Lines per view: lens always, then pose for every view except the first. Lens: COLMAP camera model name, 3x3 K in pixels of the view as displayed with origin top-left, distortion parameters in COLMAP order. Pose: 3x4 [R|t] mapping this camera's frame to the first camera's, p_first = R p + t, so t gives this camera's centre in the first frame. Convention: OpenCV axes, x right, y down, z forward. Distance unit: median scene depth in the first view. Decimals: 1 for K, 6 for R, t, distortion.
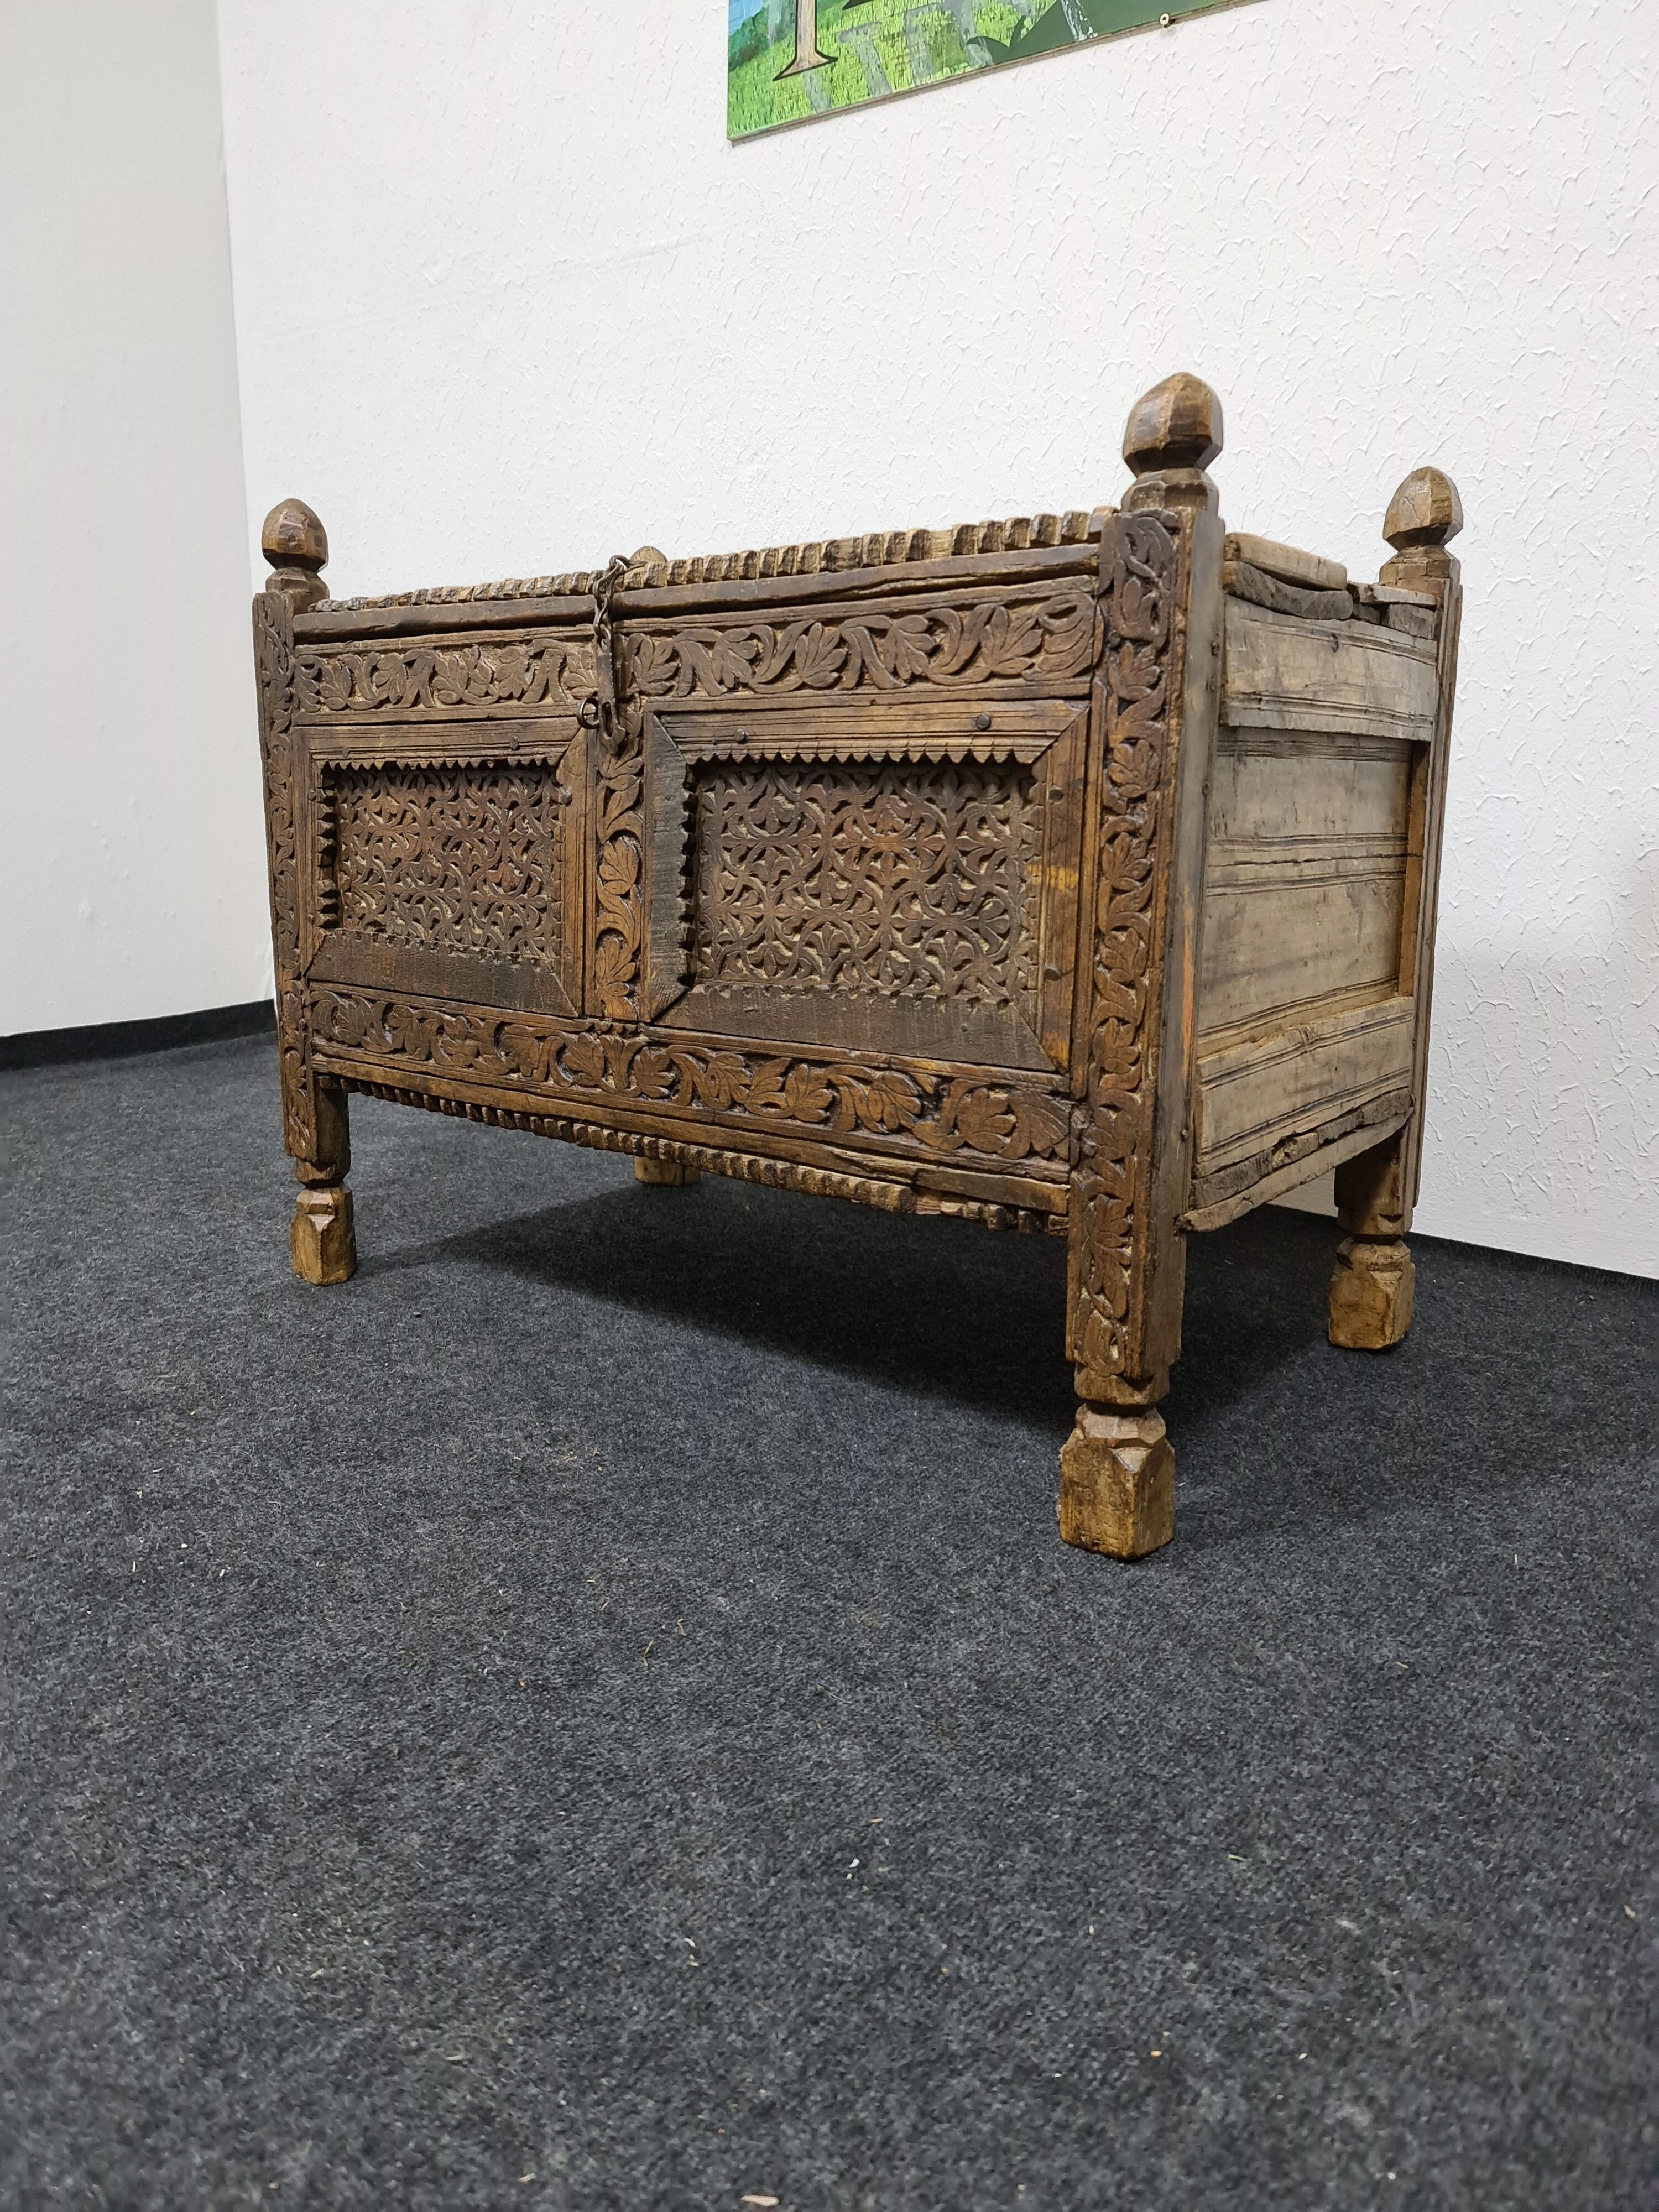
lens RADIAL K [[1618.6, 0, 832.7], [0, 1618.6, 1108.4], [0, 0, 1]] dist [0.087904, -0.076226]
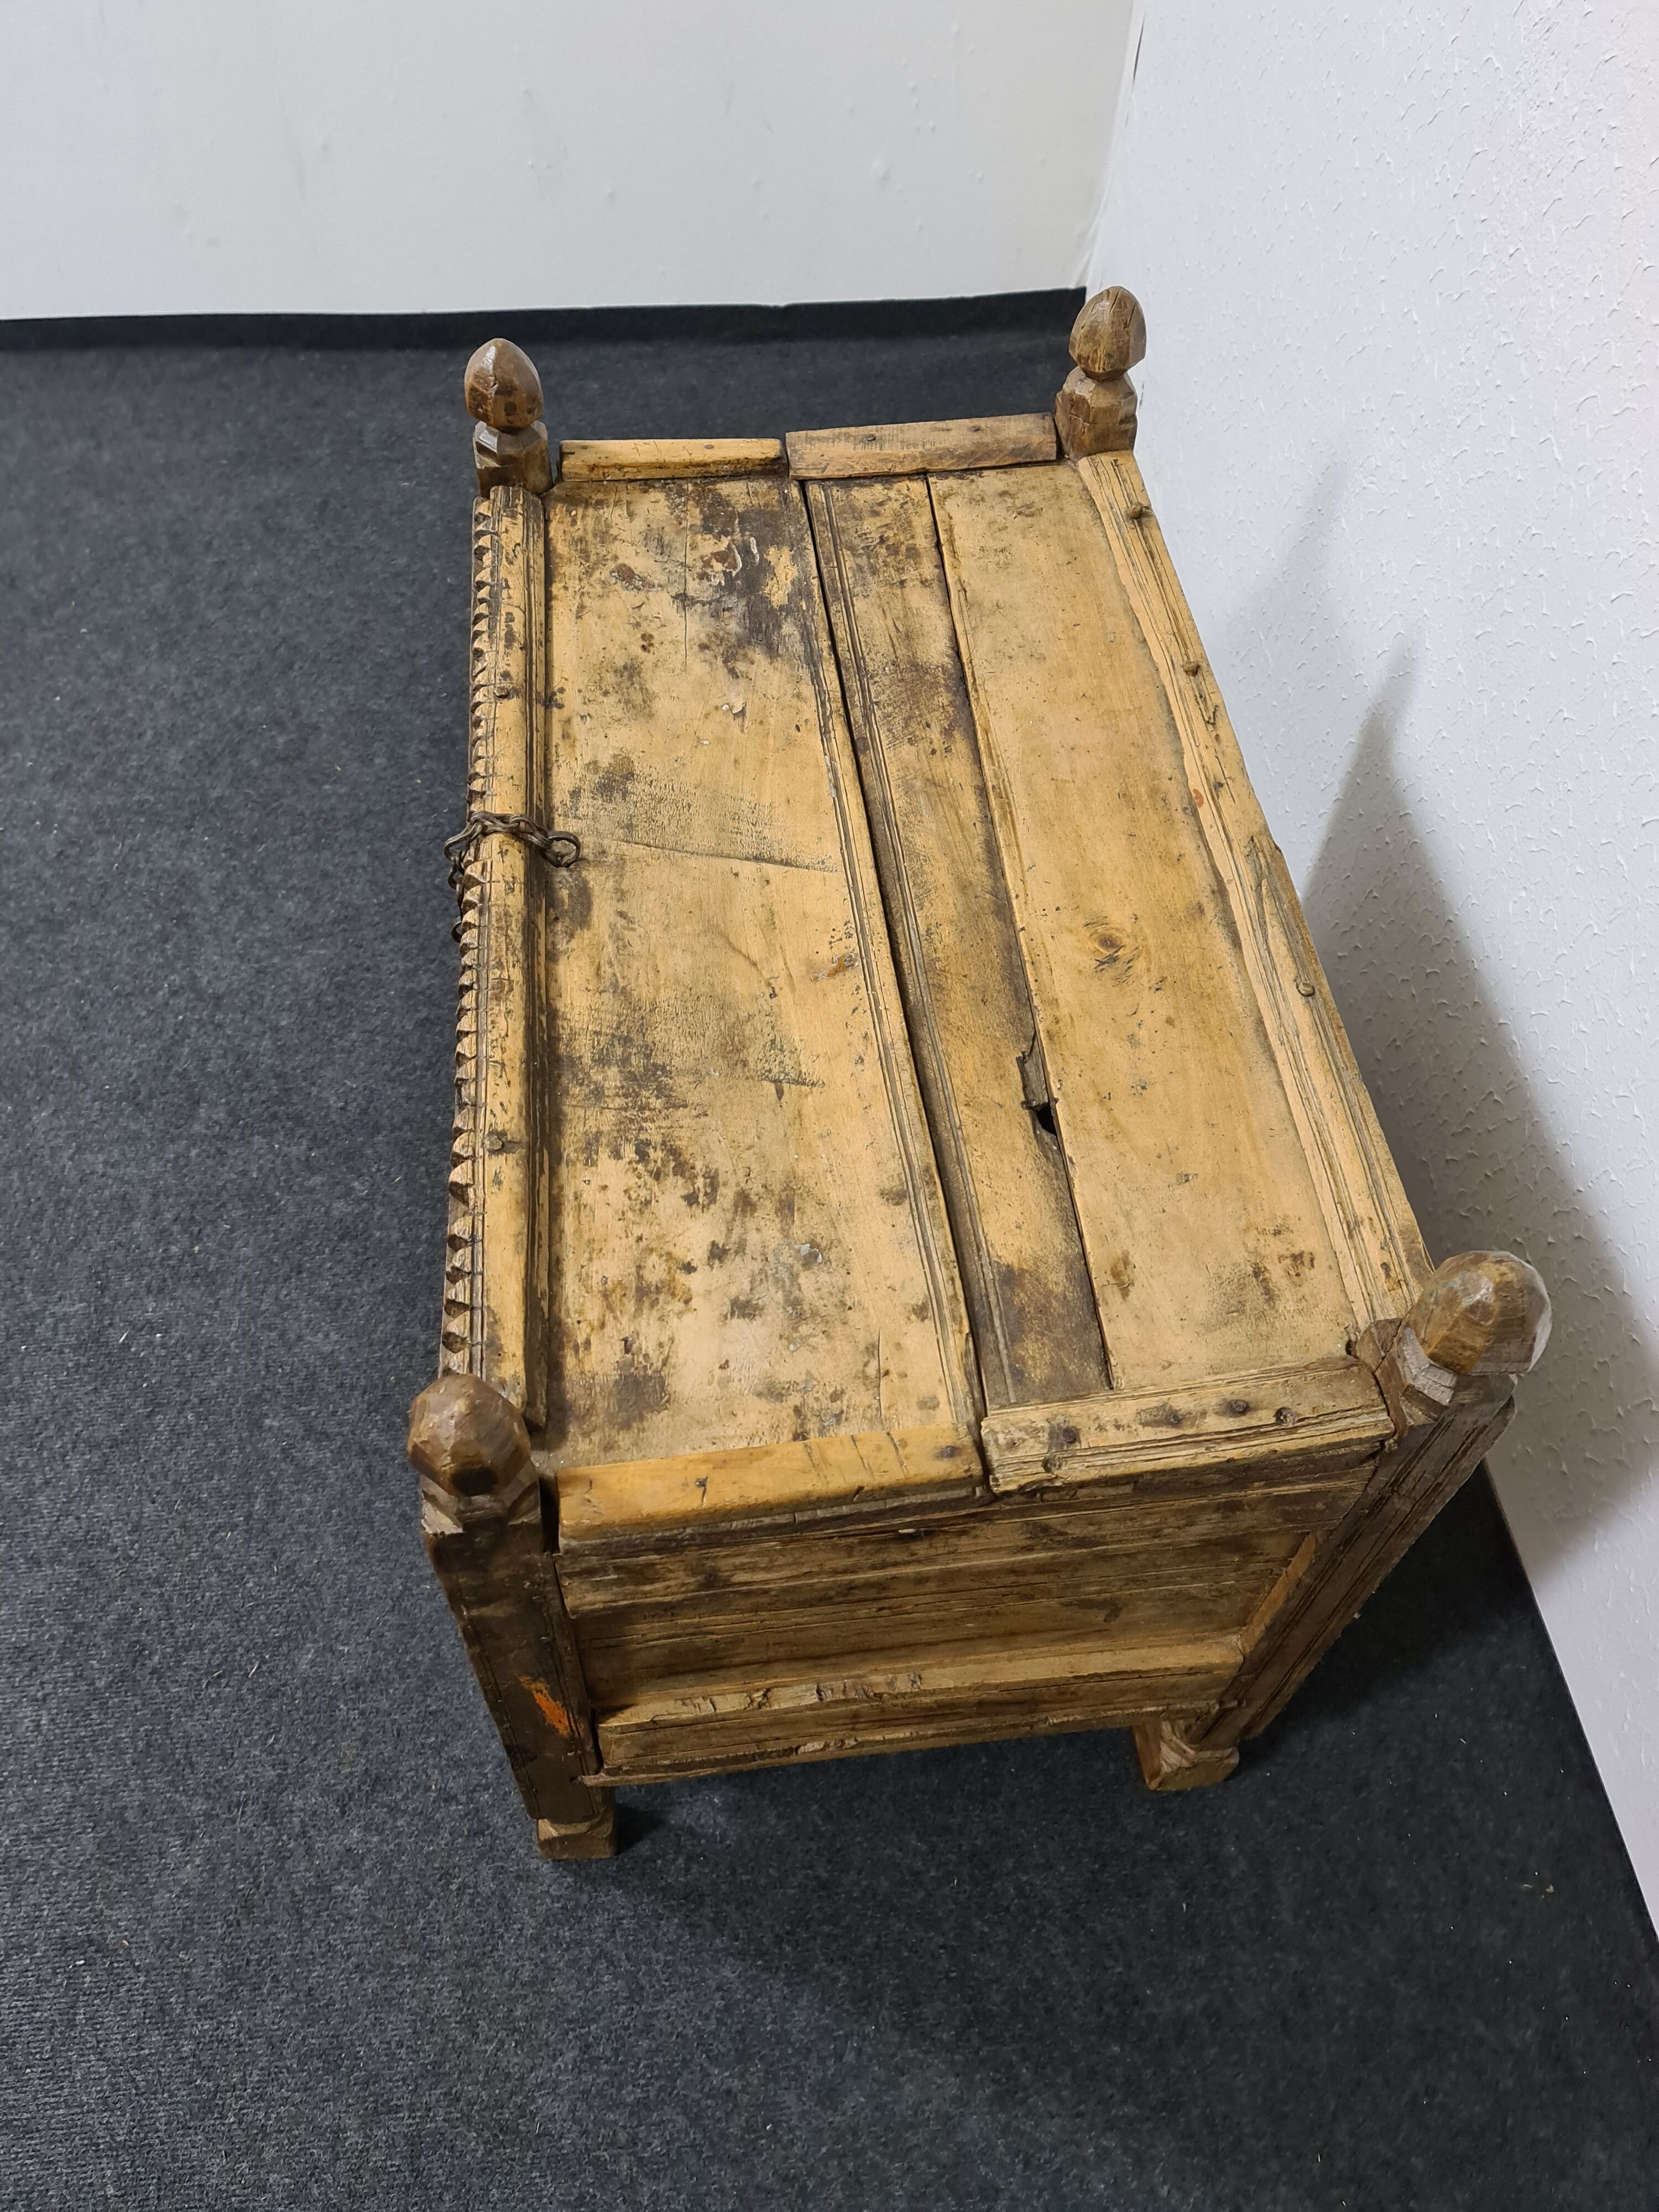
lens RADIAL K [[1617.0, 0, 832.0], [0, 1617.0, 1083.2], [0, 0, 1]] dist [0.102133, -0.117895]
pose [[0.684608, 0.585653, -0.433962, 0.480549], [-0.158219, 0.700558, 0.695834, -0.929005], [0.711533, -0.407713, 0.572269, 0.637124]]
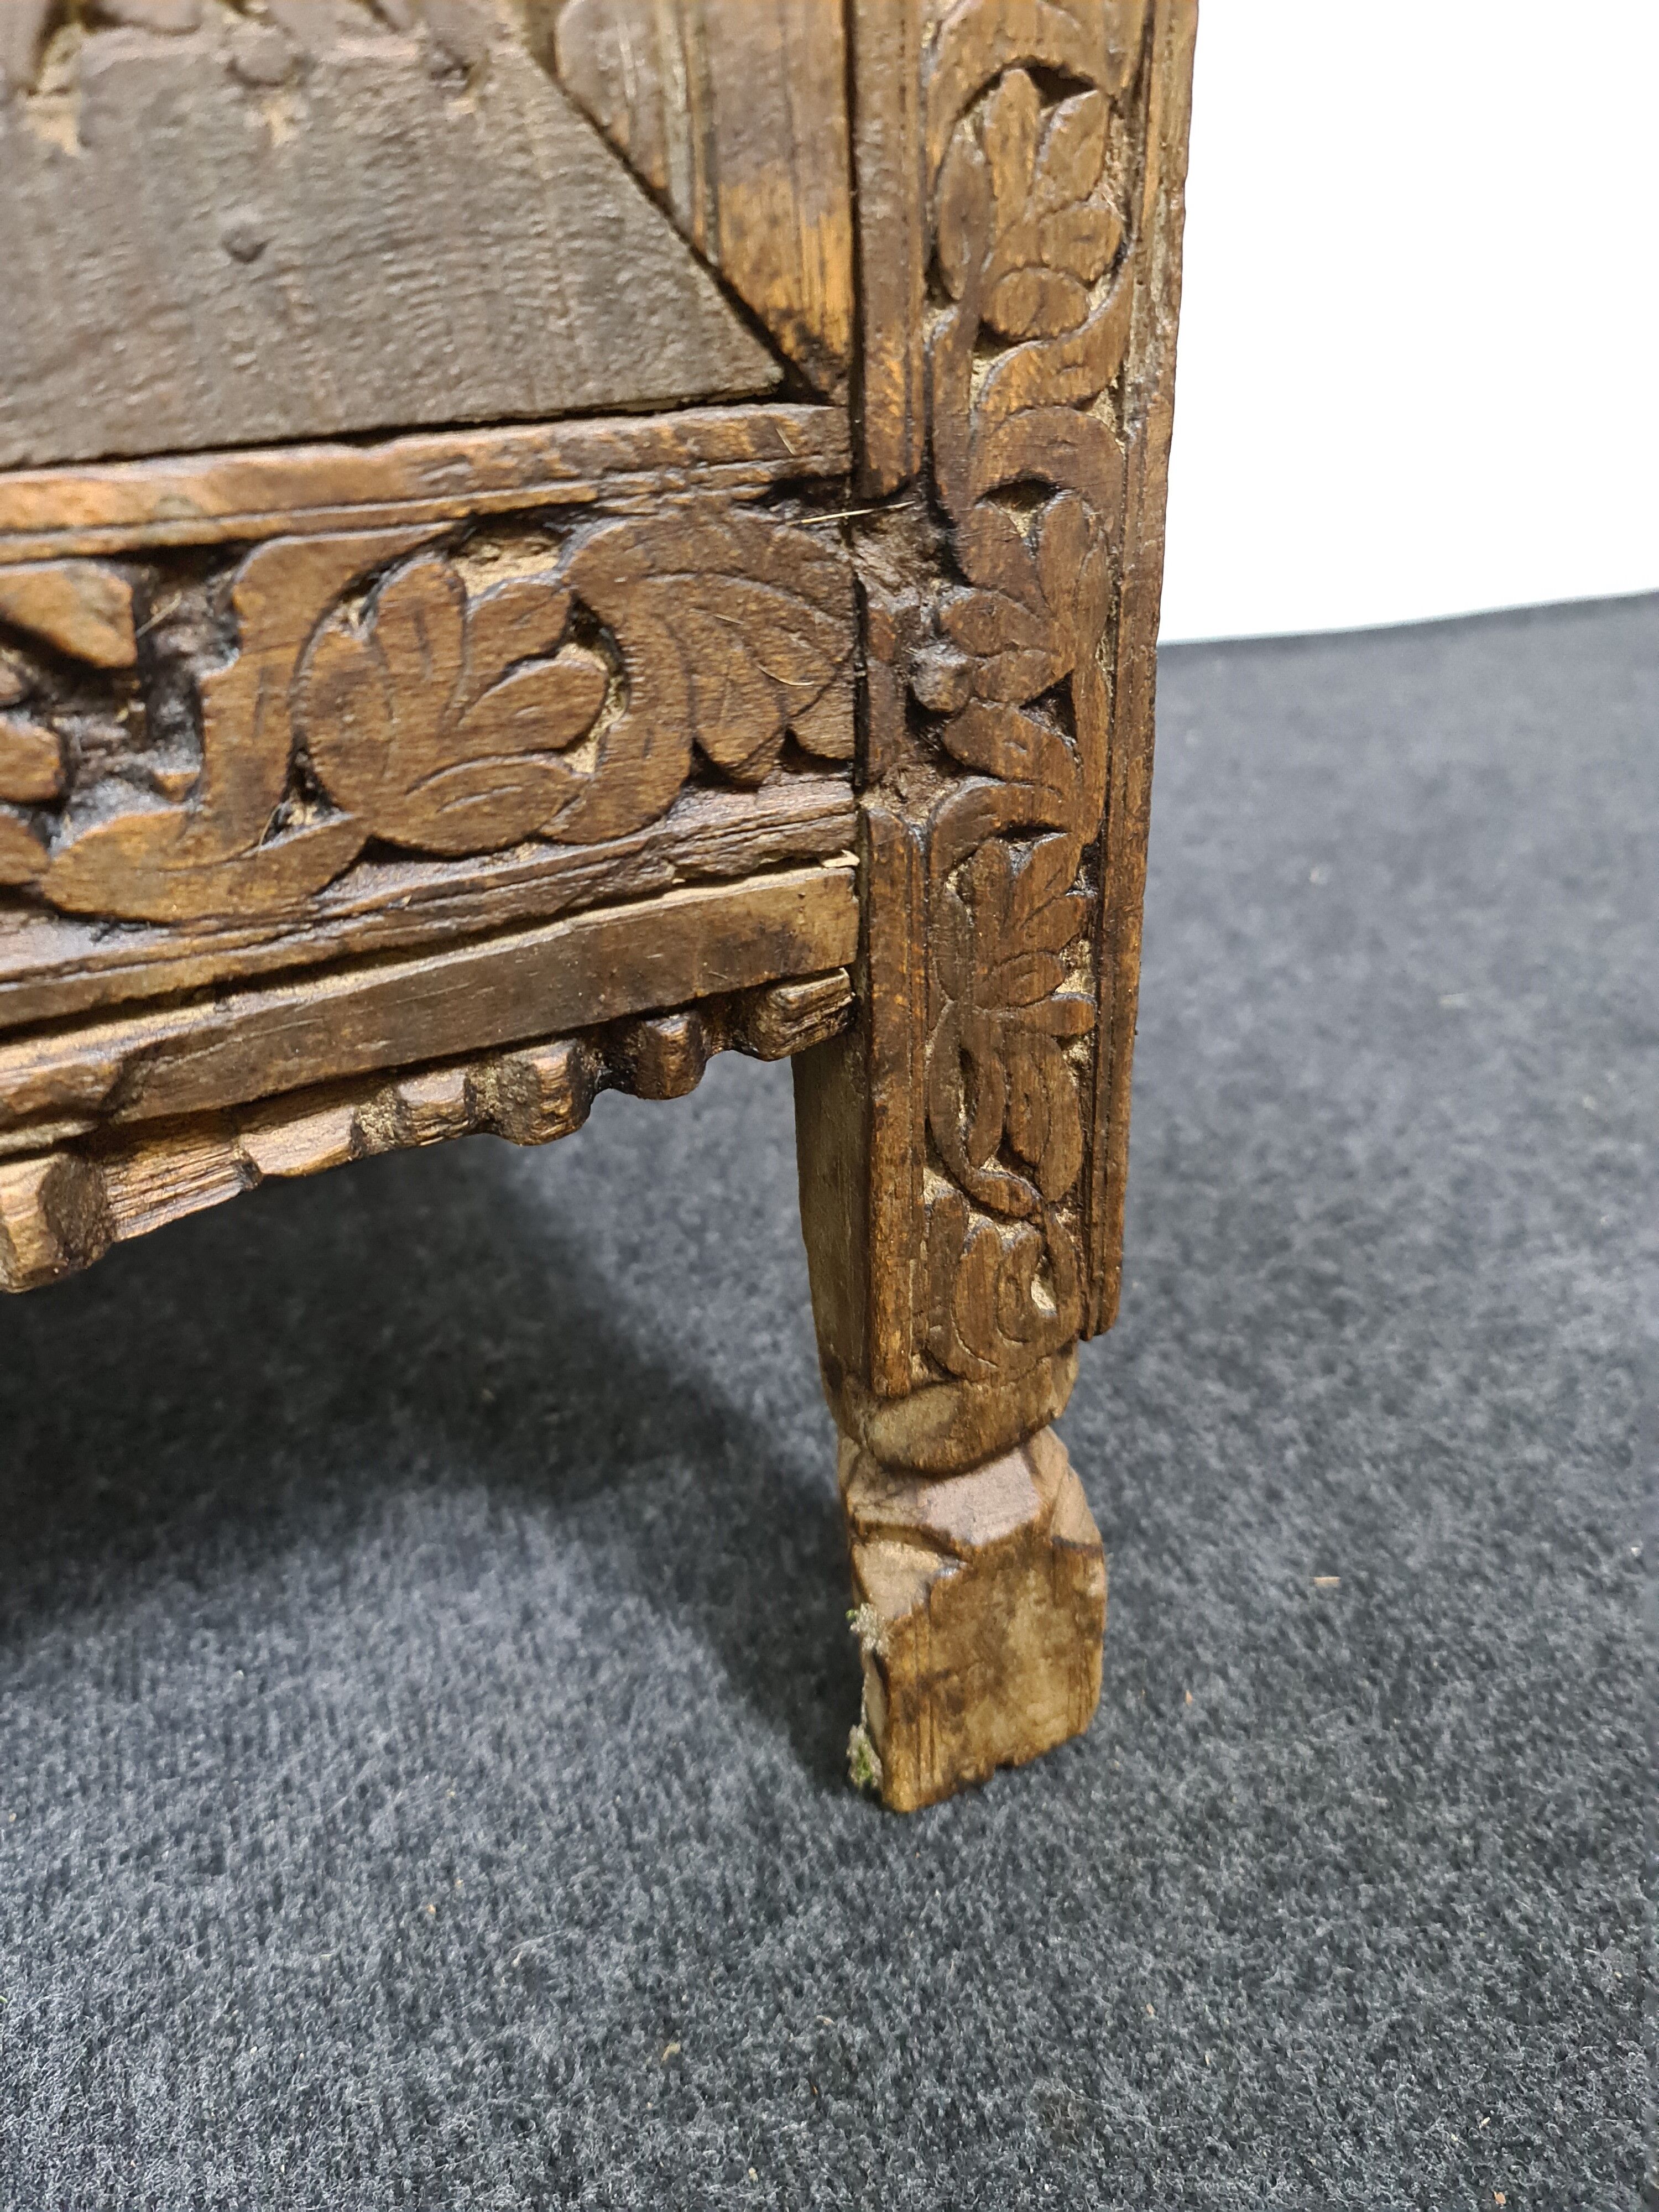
lens RADIAL K [[1699.5, 0, 828.0], [0, 1699.5, 1106.7], [0, 0, 1]] dist [-0.000679, -0.000006]
pose [[0.421999, -0.464024, 0.778844, -0.078836], [0.196055, 0.885467, 0.421320, -0.029282], [-0.885143, -0.025100, 0.464641, 0.809122]]
